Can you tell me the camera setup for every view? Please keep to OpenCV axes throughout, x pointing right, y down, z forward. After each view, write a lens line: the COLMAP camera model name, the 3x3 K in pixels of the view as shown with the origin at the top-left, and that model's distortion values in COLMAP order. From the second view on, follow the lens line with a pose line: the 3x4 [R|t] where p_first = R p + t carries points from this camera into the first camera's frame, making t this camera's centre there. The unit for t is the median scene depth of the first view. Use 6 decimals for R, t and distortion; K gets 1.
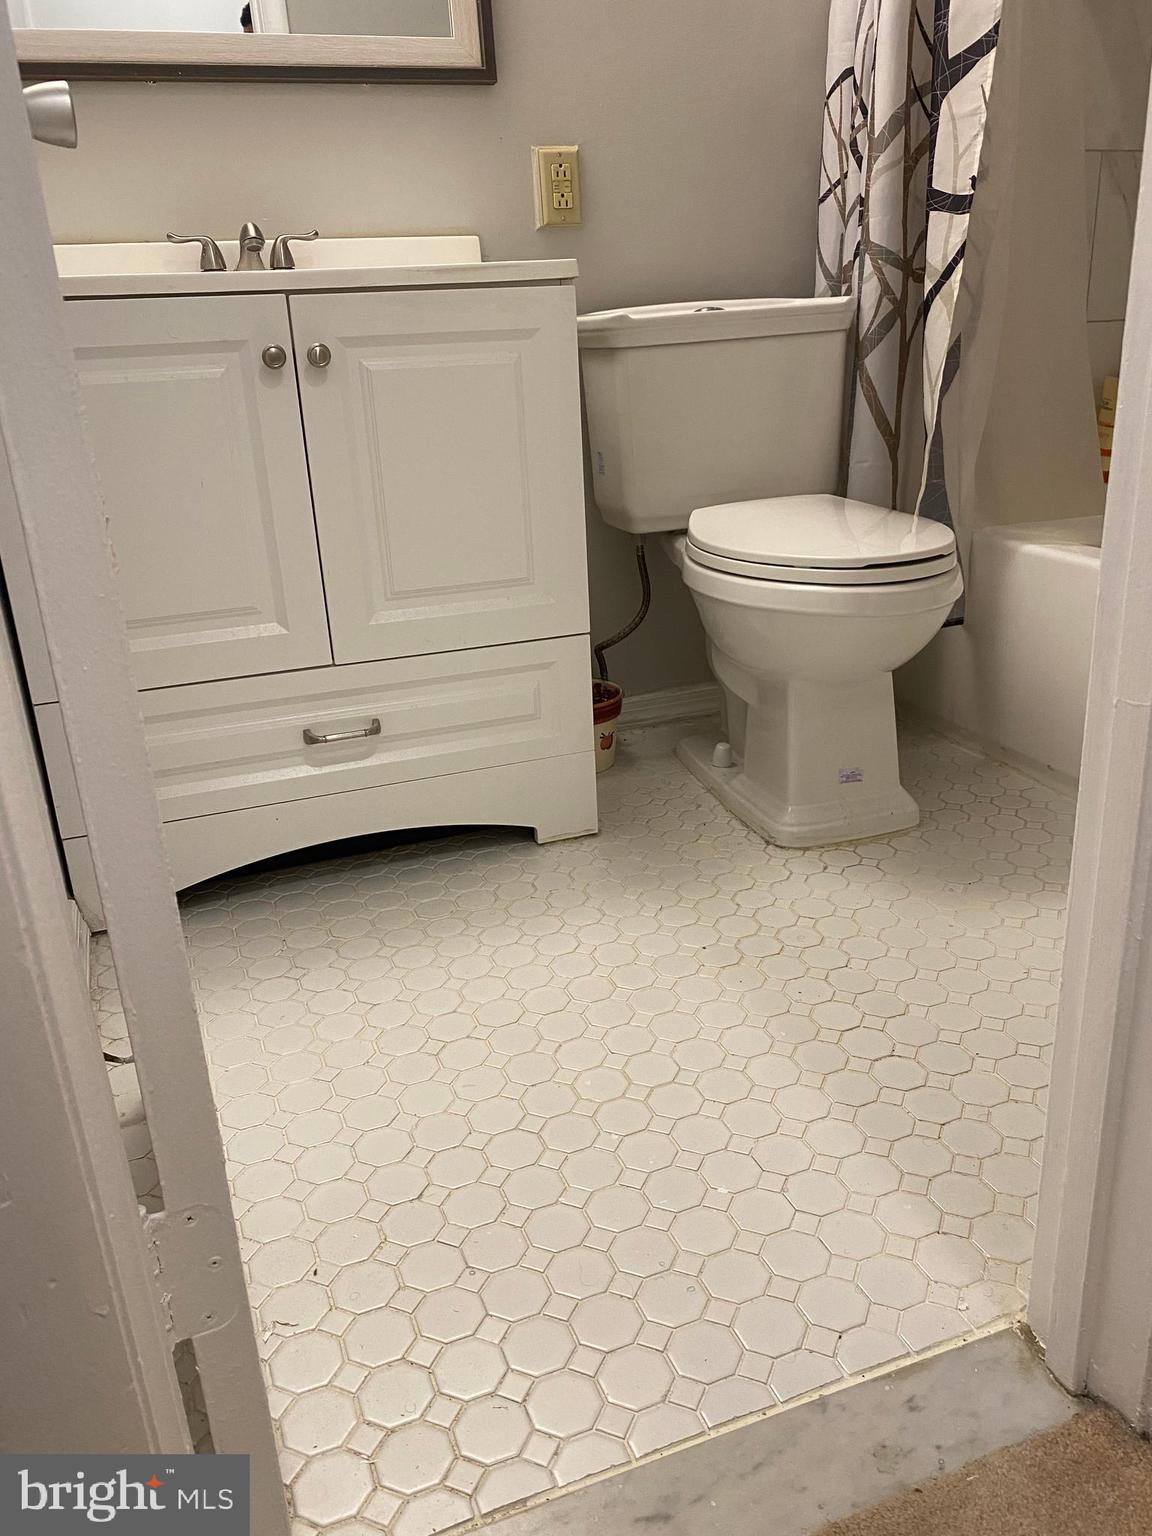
lens RADIAL K [[1194.1, 0, 576.0], [0, 1194.1, 768.0], [0, 0, 1]] dist [-0.001521, 0.002901]
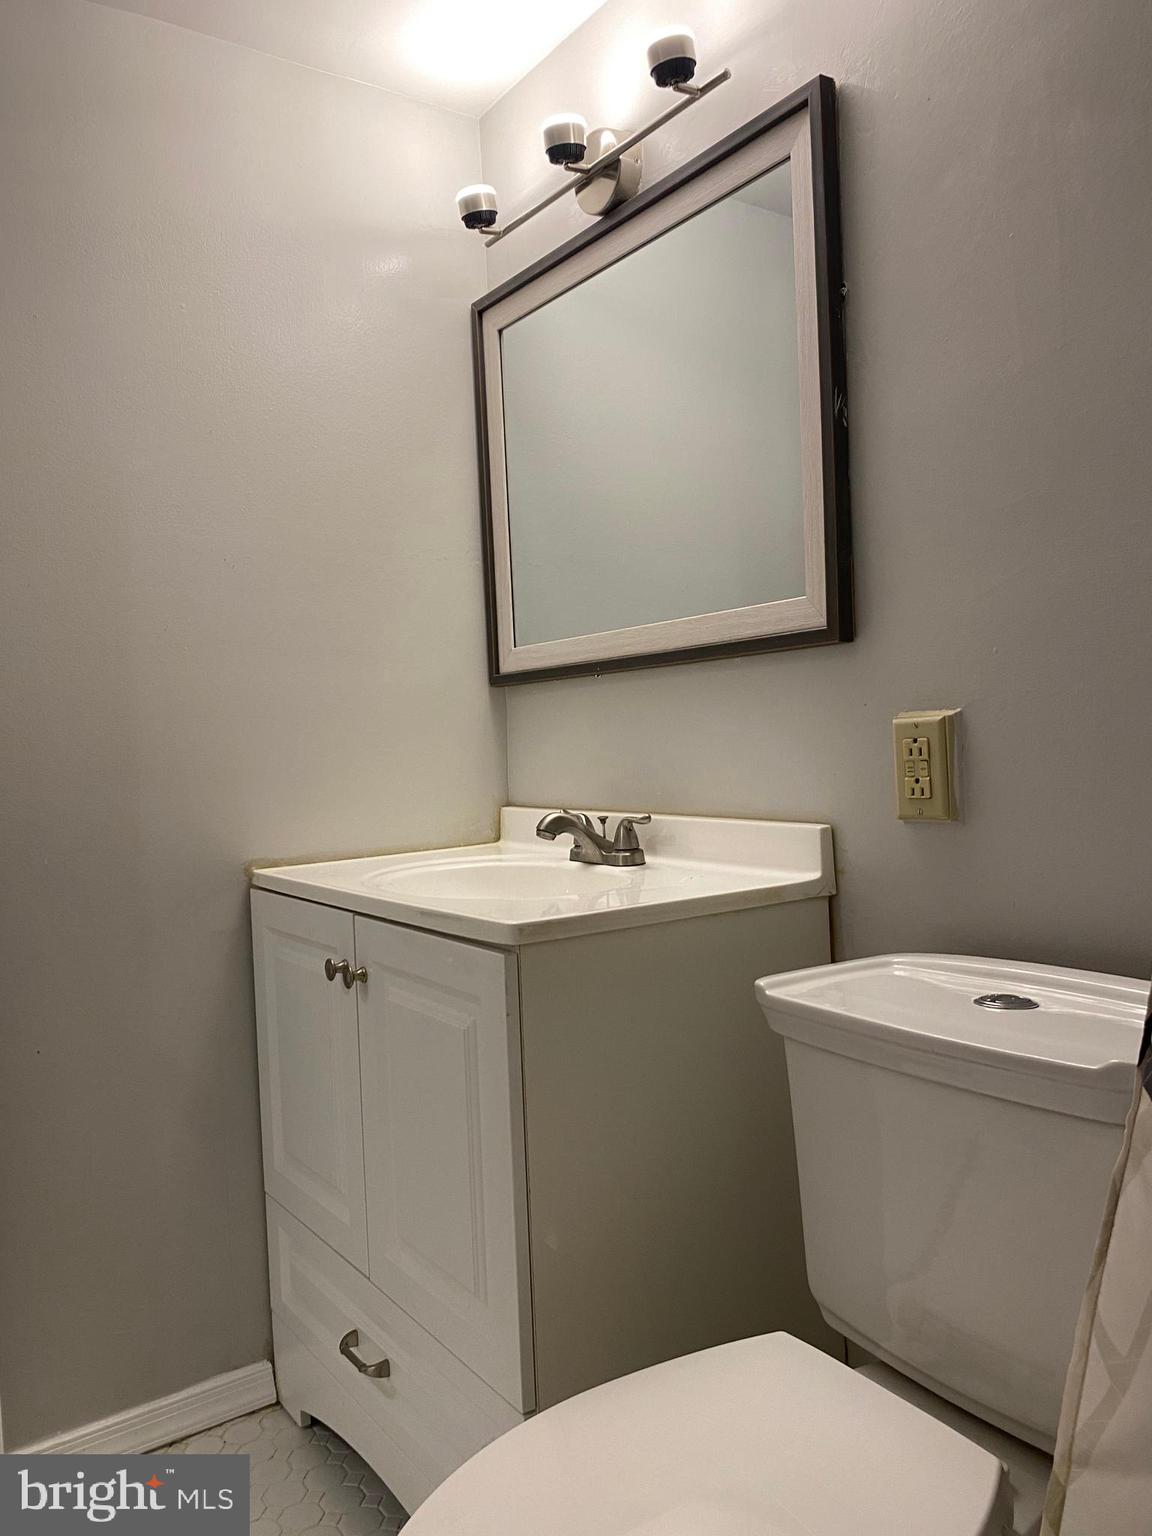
lens RADIAL K [[1183.0, 0, 574.5], [0, 1183.0, 759.5], [0, 0, 1]] dist [0.096939, -0.184159]
pose [[0.234333, 0.064400, -0.970021, 0.588225], [-0.308228, 0.951245, -0.011307, -0.419364], [0.922000, 0.301638, 0.242758, 0.648406]]
